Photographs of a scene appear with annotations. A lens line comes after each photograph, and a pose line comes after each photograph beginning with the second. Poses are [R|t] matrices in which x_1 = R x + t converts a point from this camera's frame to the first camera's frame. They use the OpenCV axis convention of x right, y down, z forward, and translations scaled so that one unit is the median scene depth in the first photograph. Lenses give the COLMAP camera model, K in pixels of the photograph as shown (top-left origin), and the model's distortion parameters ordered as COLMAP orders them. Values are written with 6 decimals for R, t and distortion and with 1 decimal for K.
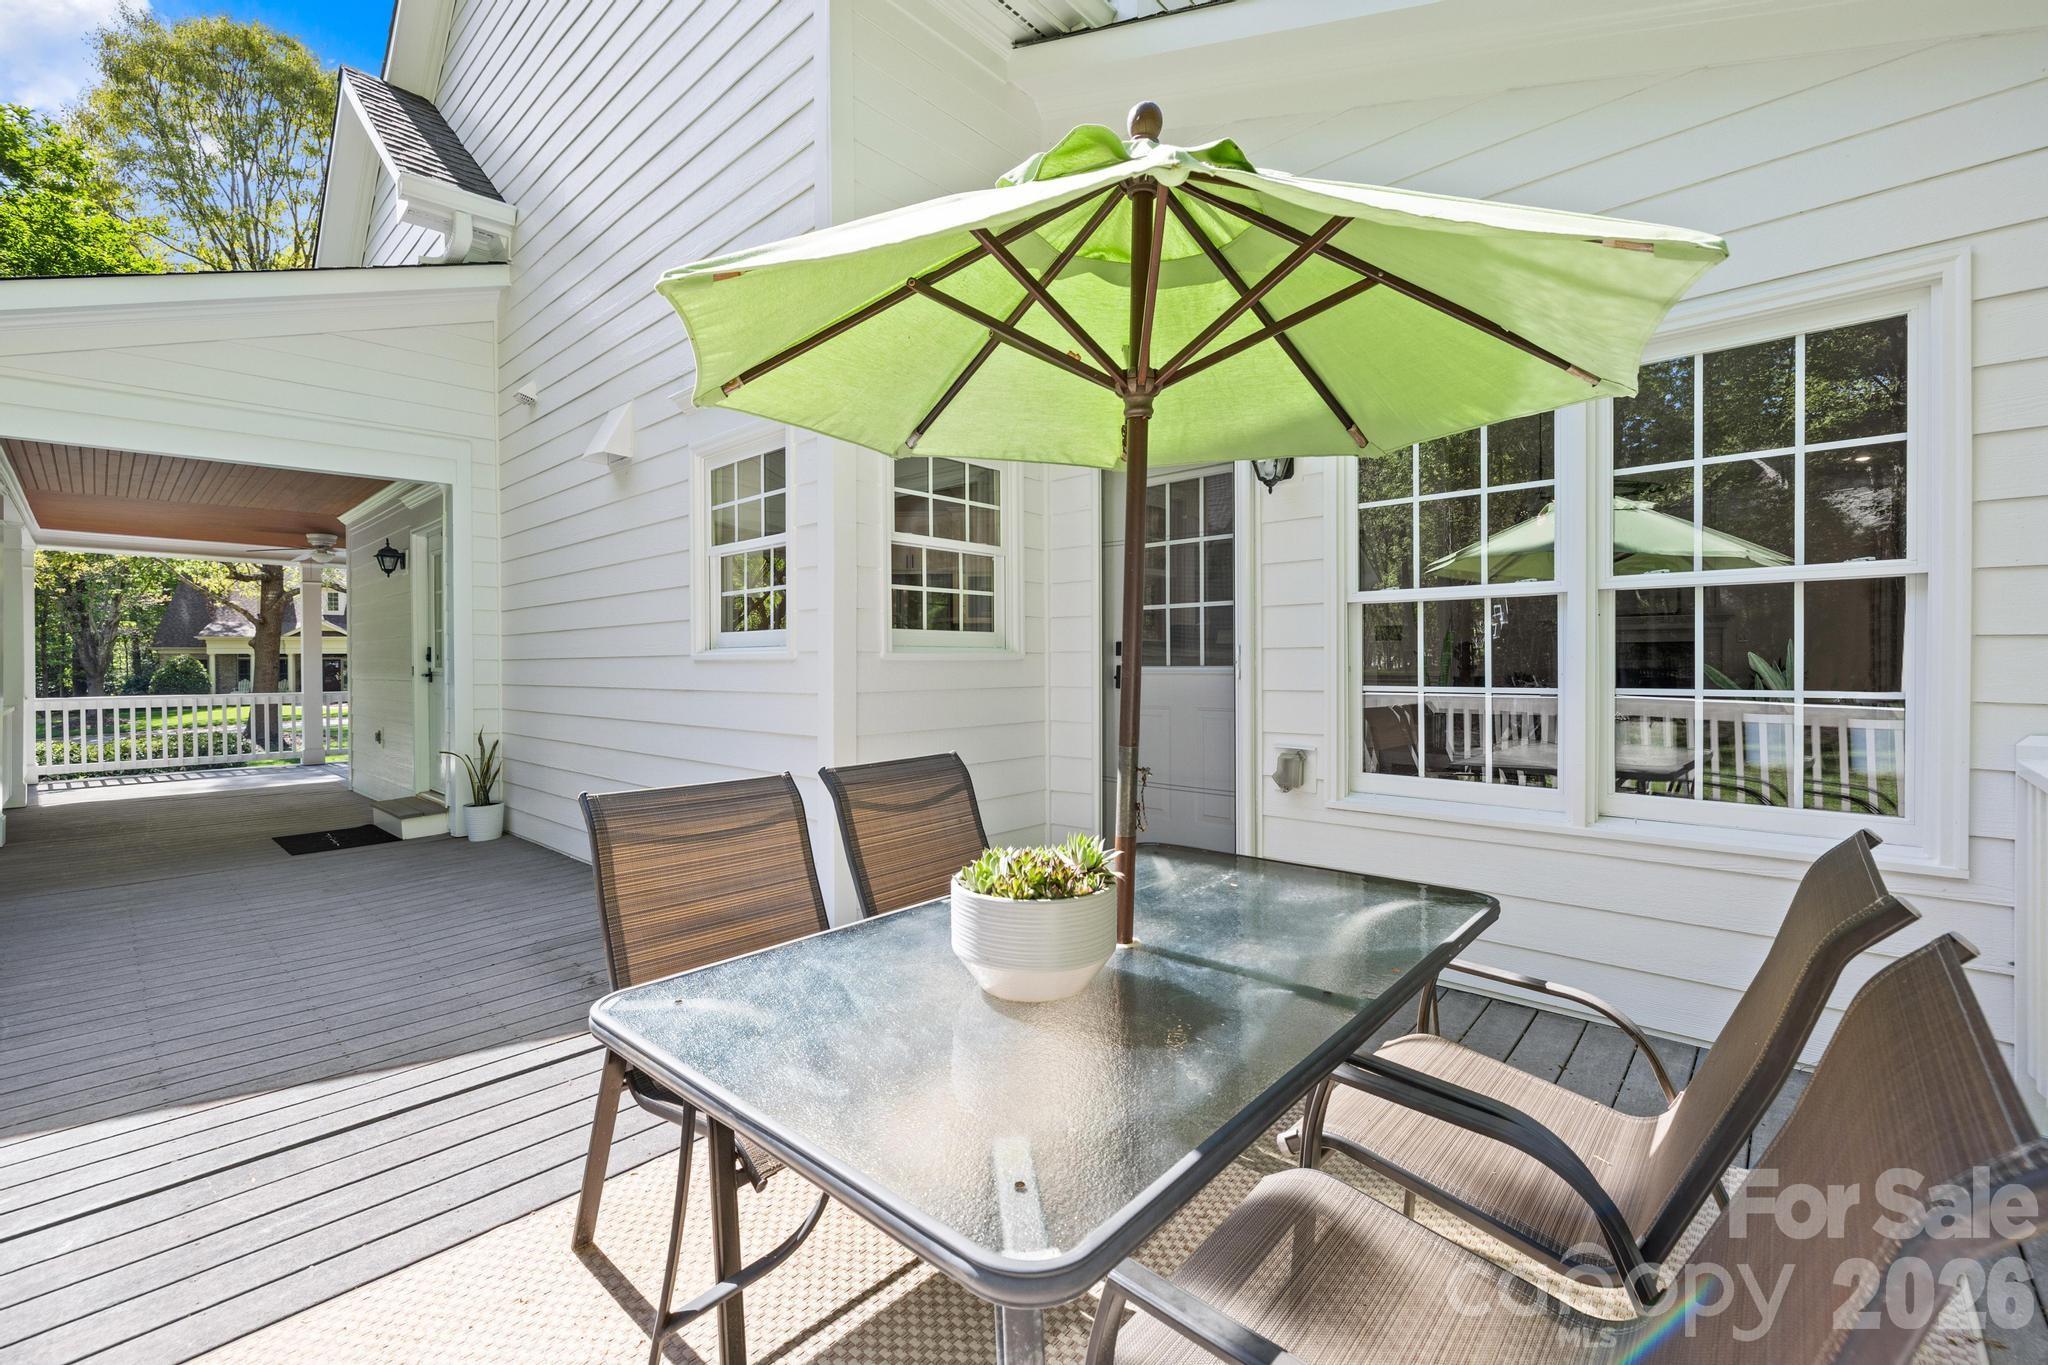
lens RADIAL K [[856.3, 0, 1021.5], [0, 856.3, 662.7], [0, 0, 1]] dist [-0.000886, -0.000266]
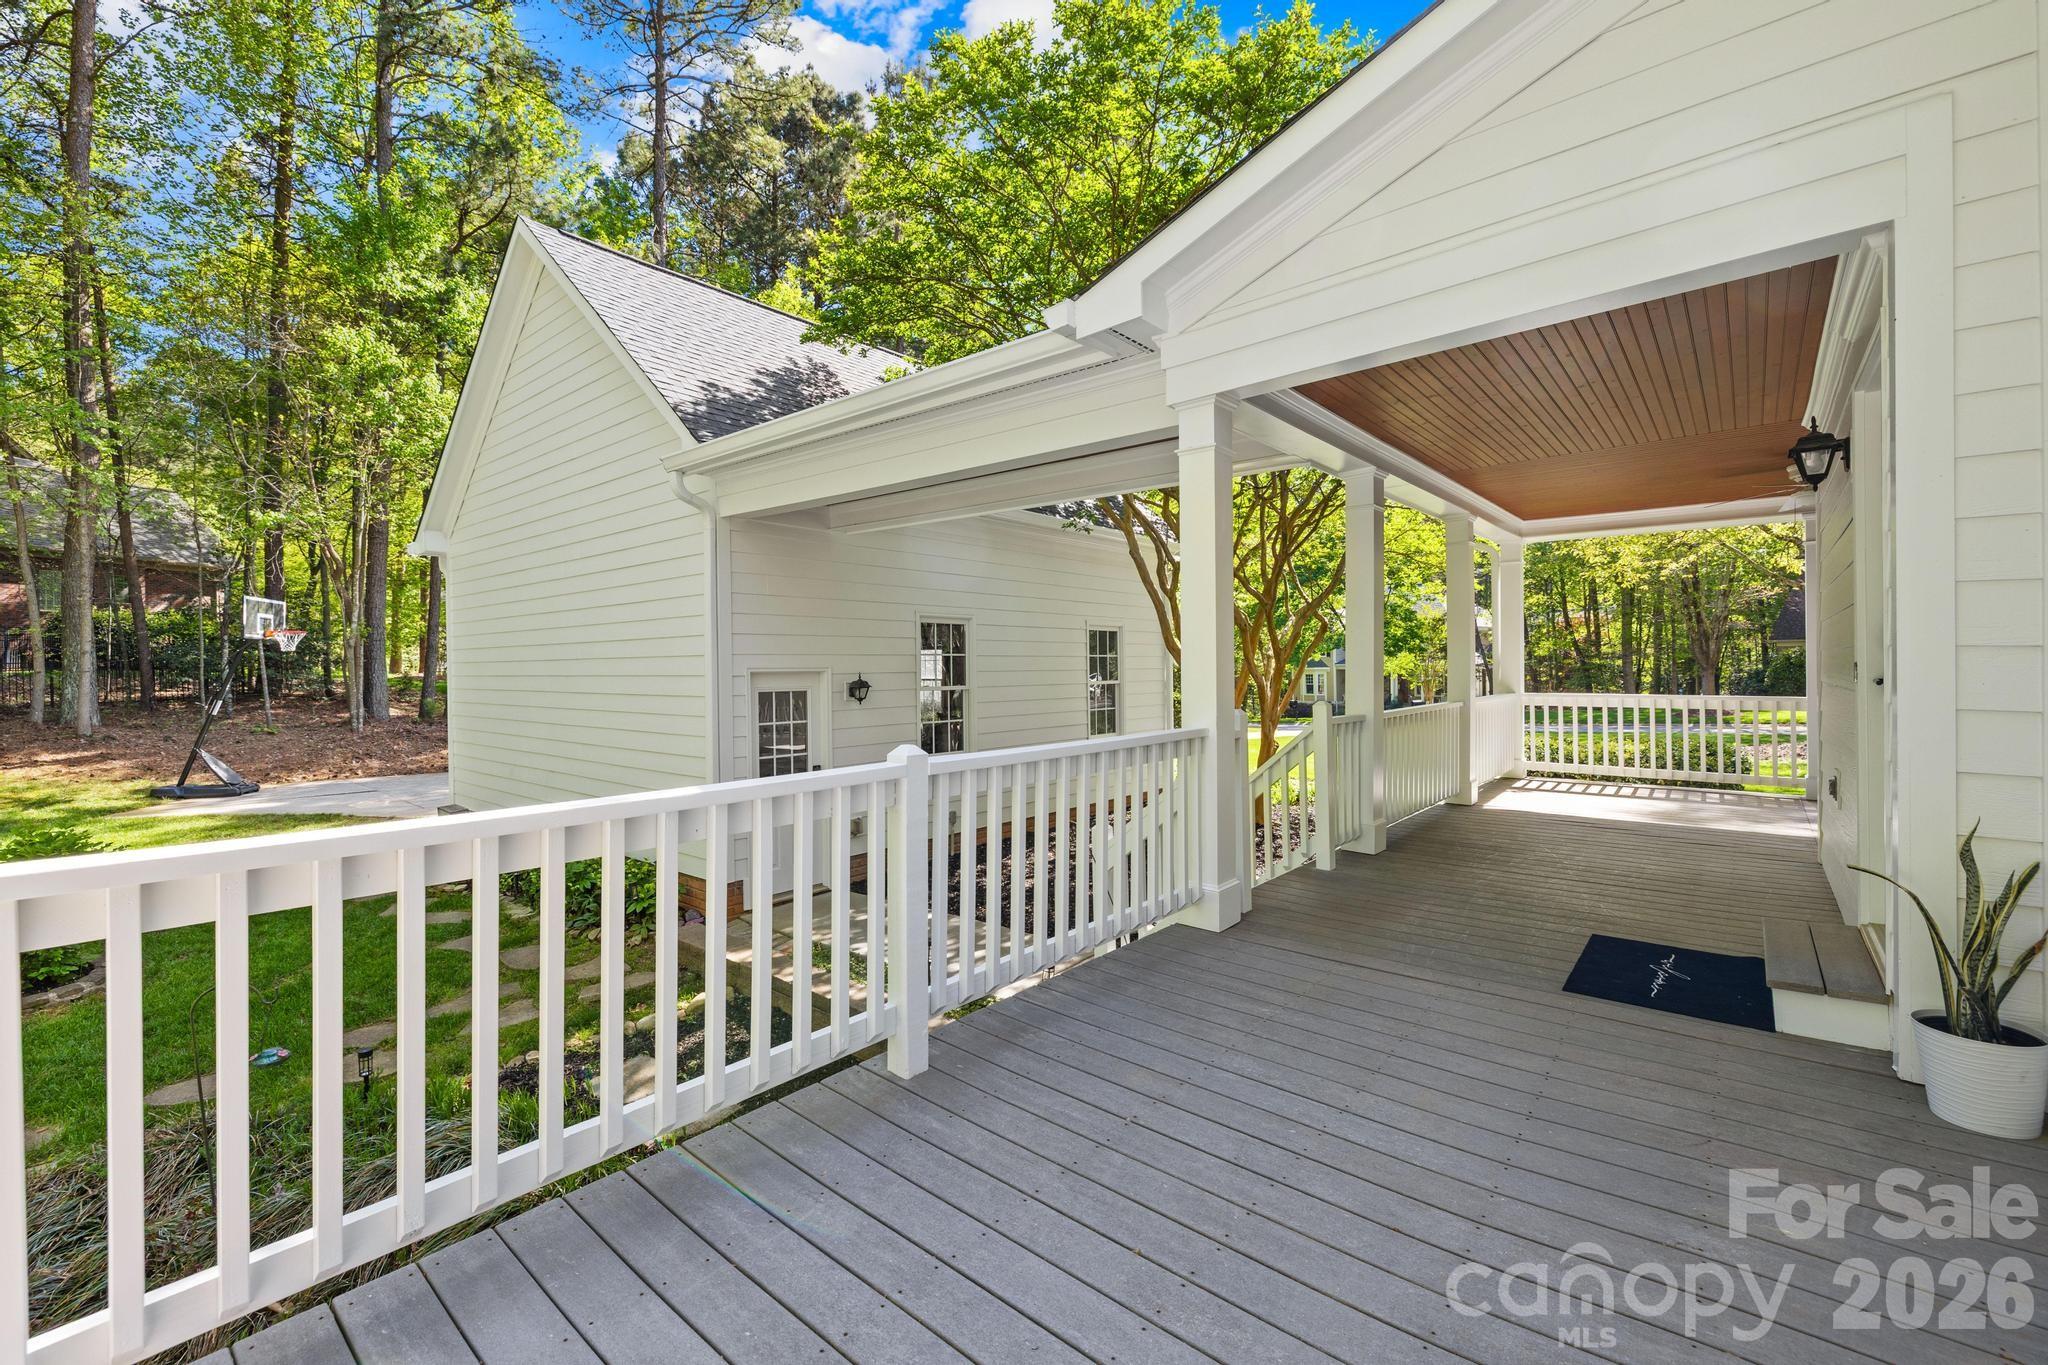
lens RADIAL K [[856.3, 0, 1021.5], [0, 856.3, 662.7], [0, 0, 1]] dist [-0.000886, -0.000266]
pose [[0.035883, -0.000308, -0.999356, -0.171754], [0.009361, 0.999956, 0.000028, 0.000928], [0.999312, -0.009355, 0.035884, 0.363094]]
